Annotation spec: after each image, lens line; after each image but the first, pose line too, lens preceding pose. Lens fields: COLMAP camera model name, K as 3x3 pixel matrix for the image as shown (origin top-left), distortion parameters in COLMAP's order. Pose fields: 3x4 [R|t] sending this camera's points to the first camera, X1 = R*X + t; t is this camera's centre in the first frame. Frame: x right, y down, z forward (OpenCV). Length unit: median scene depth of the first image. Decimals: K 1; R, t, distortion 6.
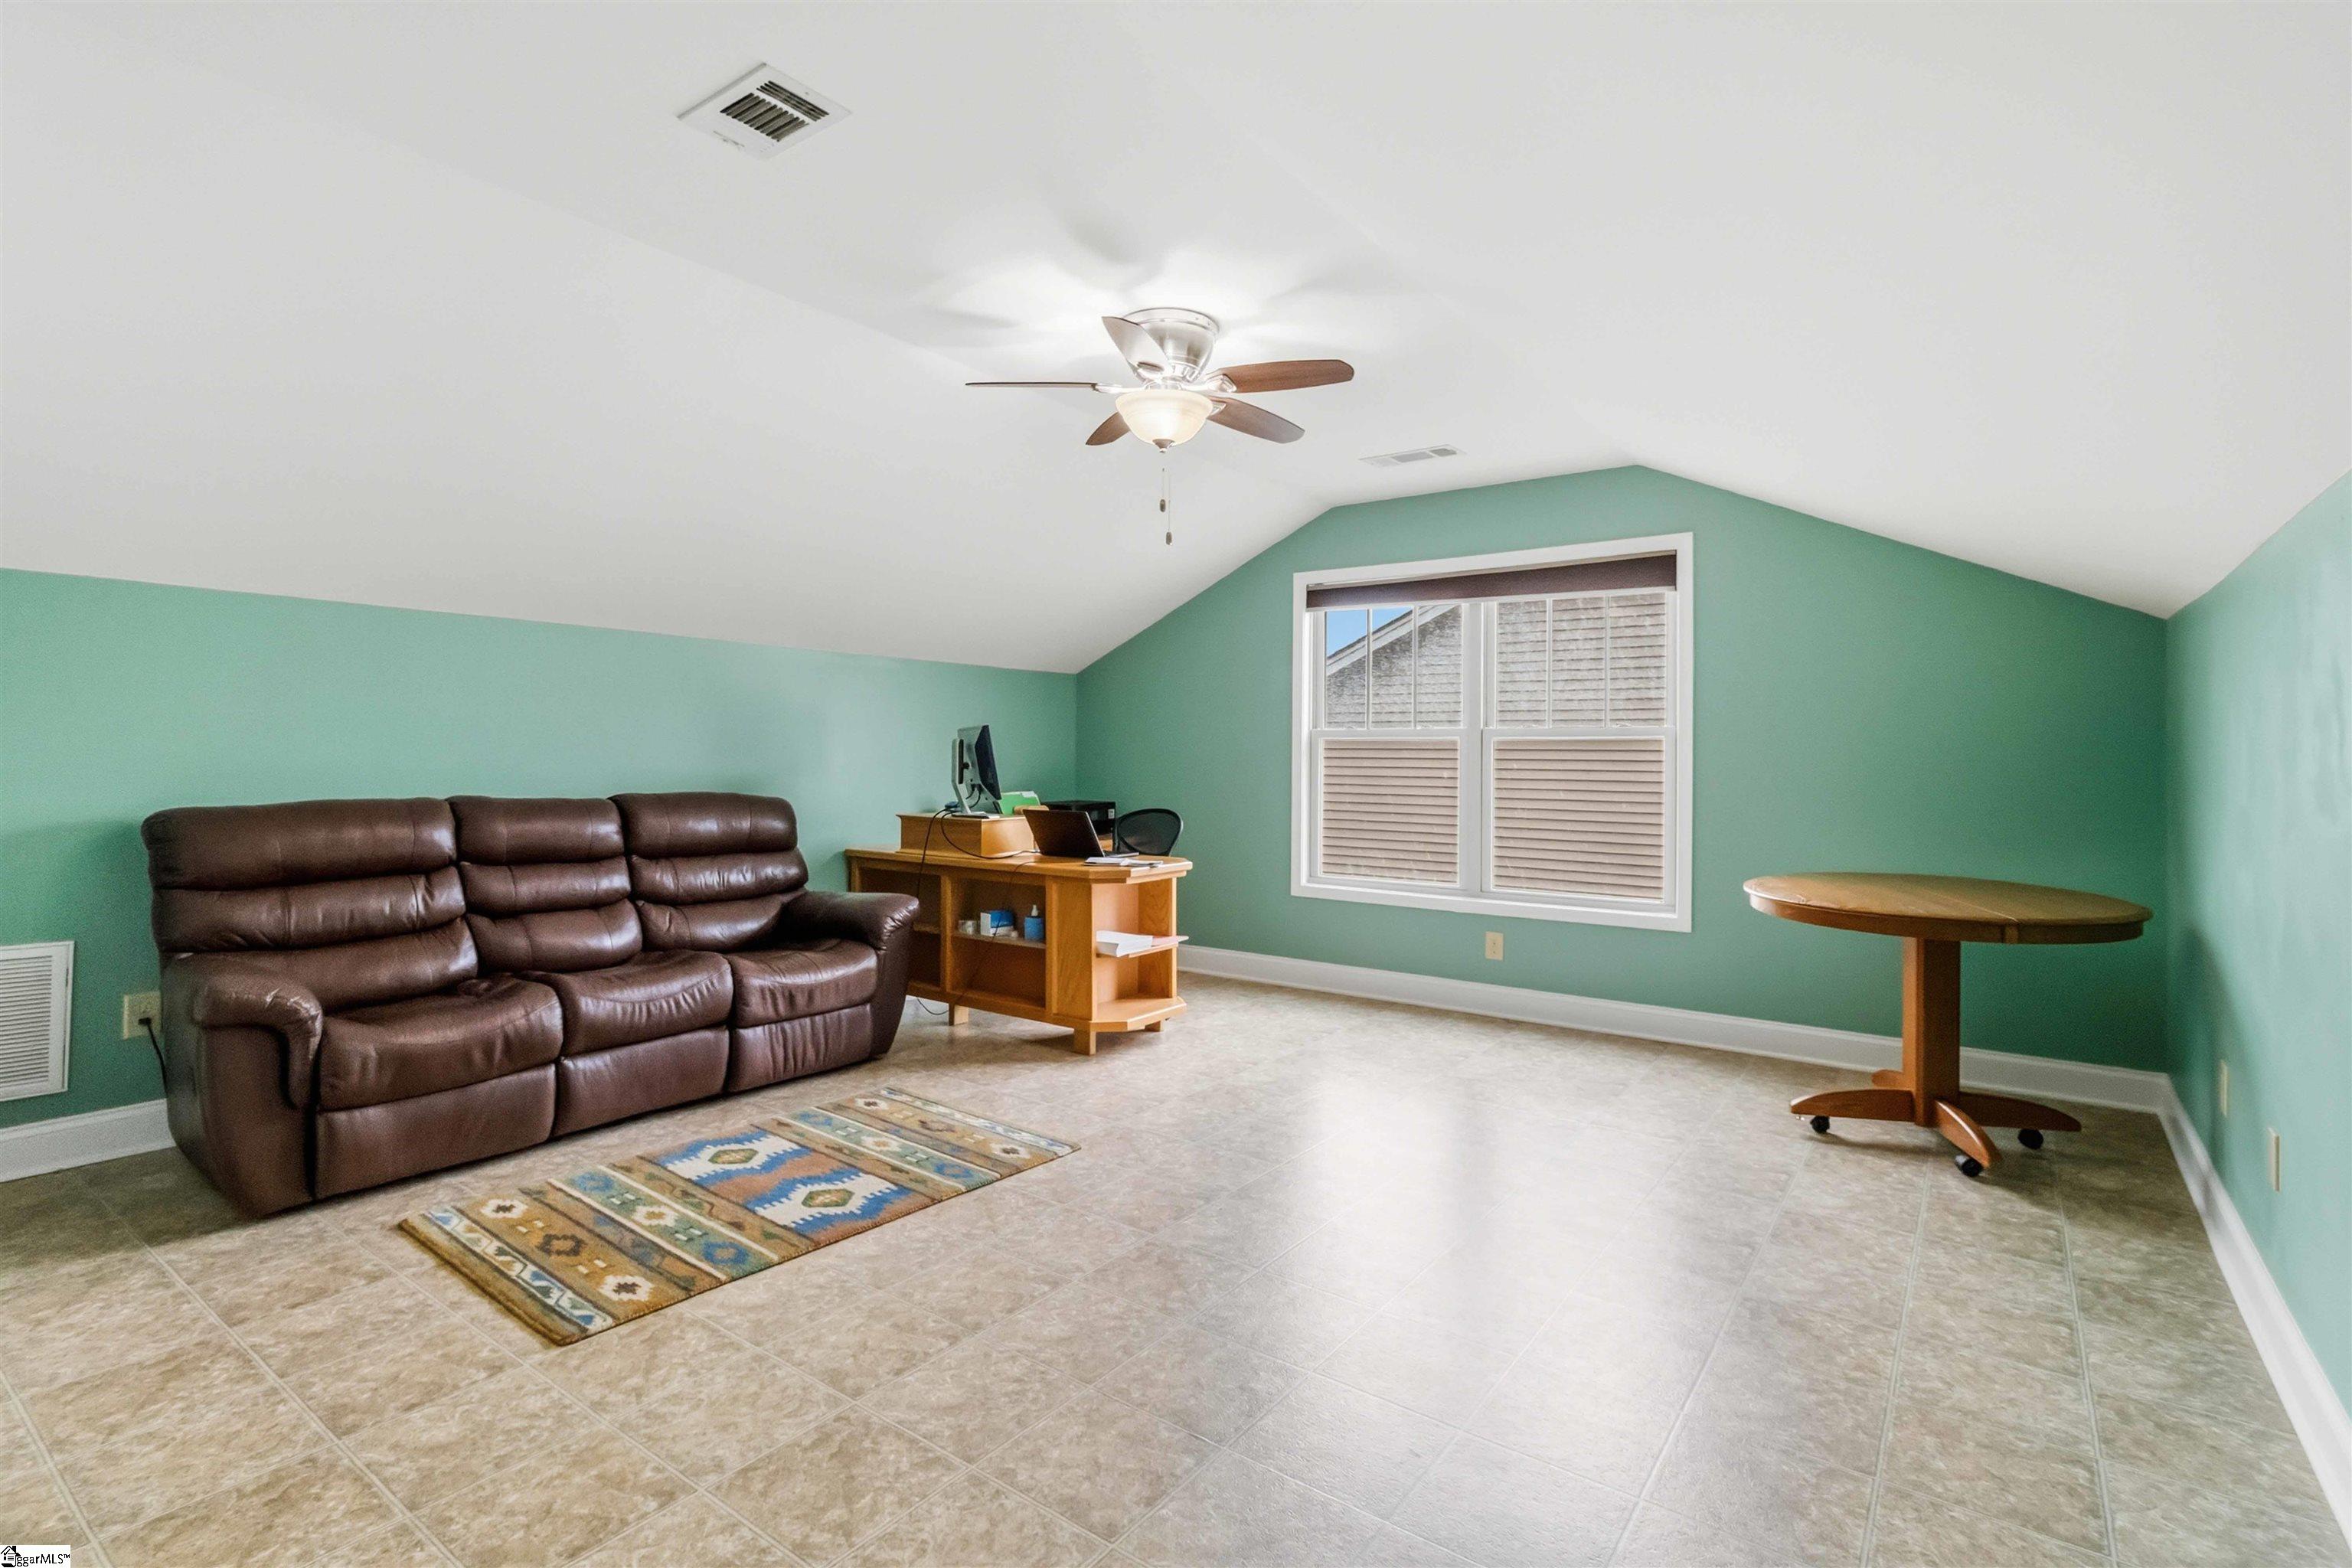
lens RADIAL K [[1078.3, 0, 1164.6], [0, 1078.3, 764.1], [0, 0, 1]] dist [-0.000974, 0.000242]
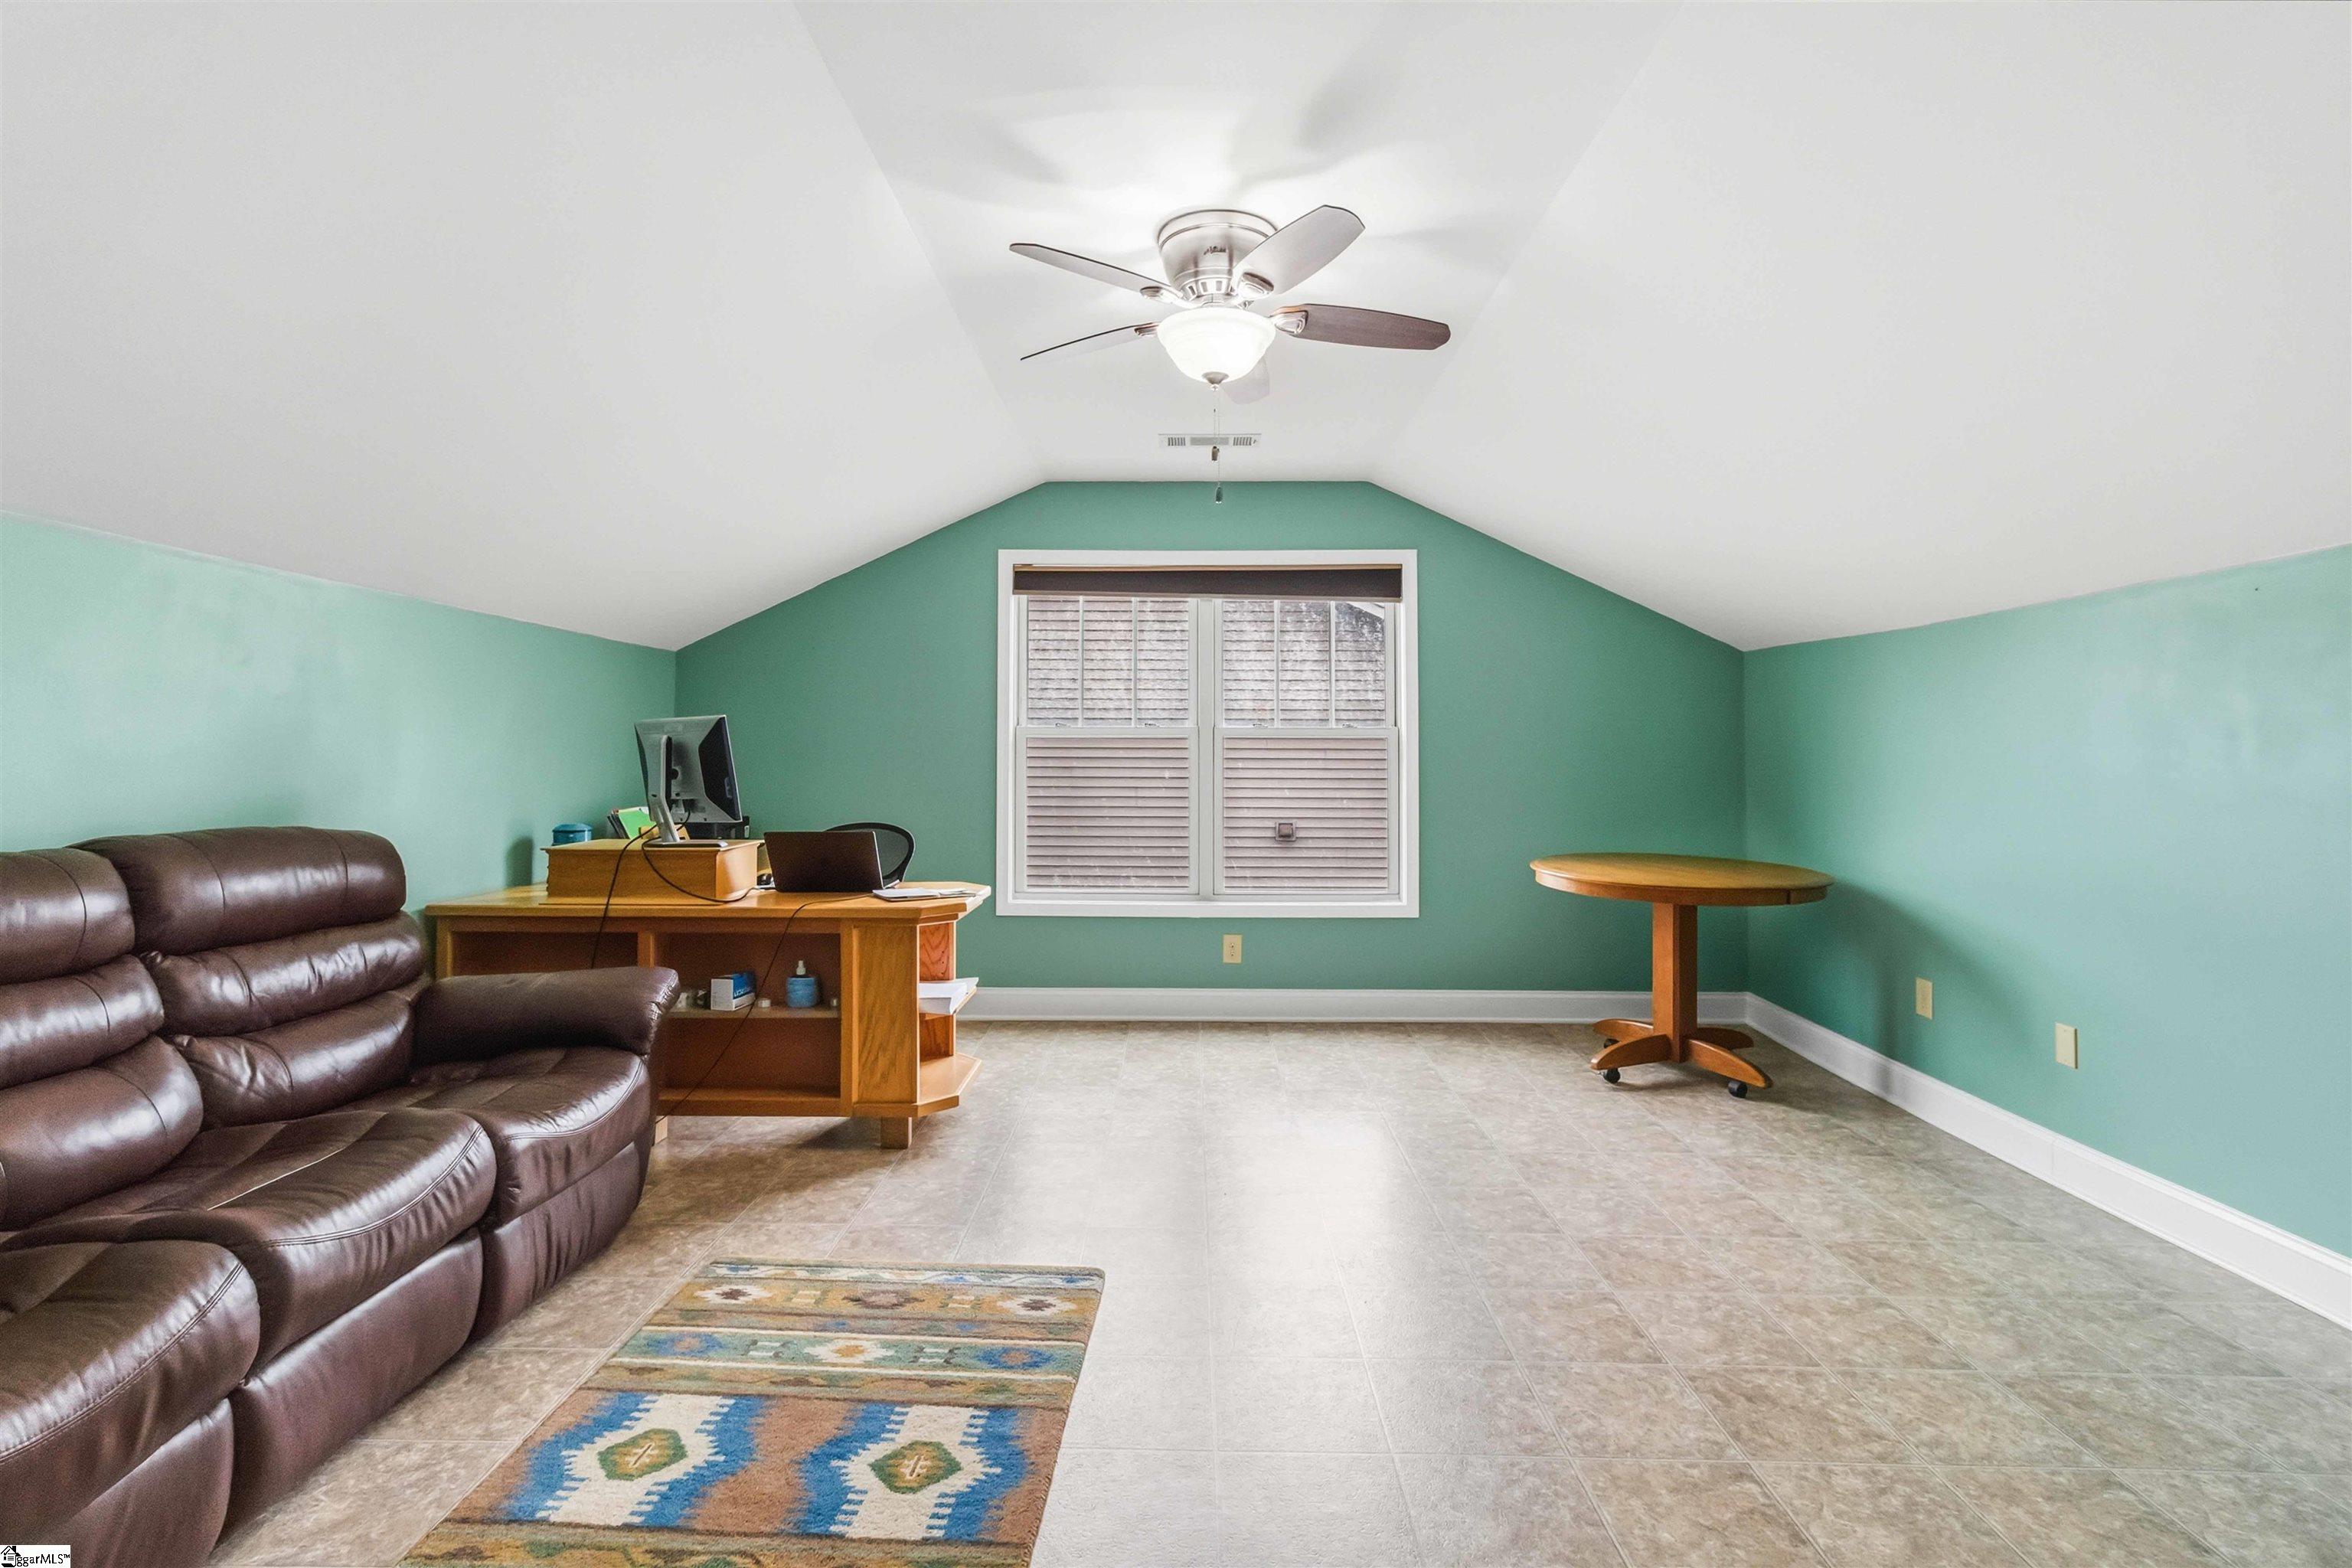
lens RADIAL K [[1095.1, 0, 1174.4], [0, 1095.1, 725.1], [0, 0, 1]] dist [0.001159, 0.000609]
pose [[0.824218, 0.009504, 0.566193, -0.365568], [0.010375, 0.999438, -0.031880, -0.004097], [-0.566178, 0.032150, 0.823656, 0.248147]]
